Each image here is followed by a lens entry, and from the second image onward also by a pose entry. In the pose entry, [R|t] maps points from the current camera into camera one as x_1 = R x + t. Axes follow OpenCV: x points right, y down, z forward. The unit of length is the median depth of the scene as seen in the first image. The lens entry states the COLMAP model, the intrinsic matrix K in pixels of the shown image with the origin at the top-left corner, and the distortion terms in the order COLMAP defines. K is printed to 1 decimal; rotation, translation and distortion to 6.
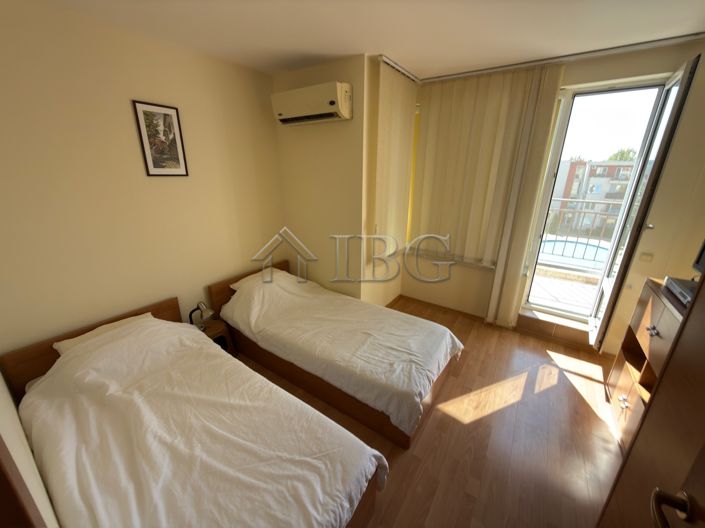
lens RADIAL K [[286.0, 0, 352.5], [0, 286.0, 264.0], [0, 0, 1]] dist [-0.001017, -0.000056]
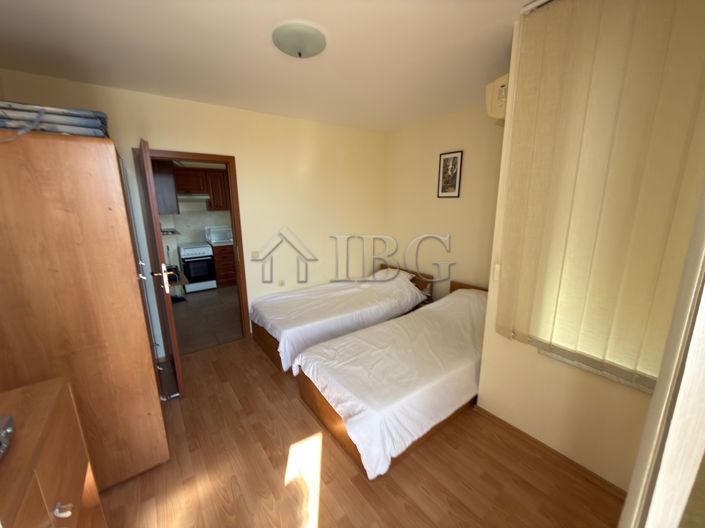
lens RADIAL K [[286.0, 0, 352.5], [0, 286.0, 264.0], [0, 0, 1]] dist [-0.001017, -0.000056]
pose [[-0.350554, 0.188855, -0.917304, 1.011650], [-0.297077, 0.906452, 0.300151, -0.305239], [0.888176, 0.377729, -0.261655, 1.122444]]
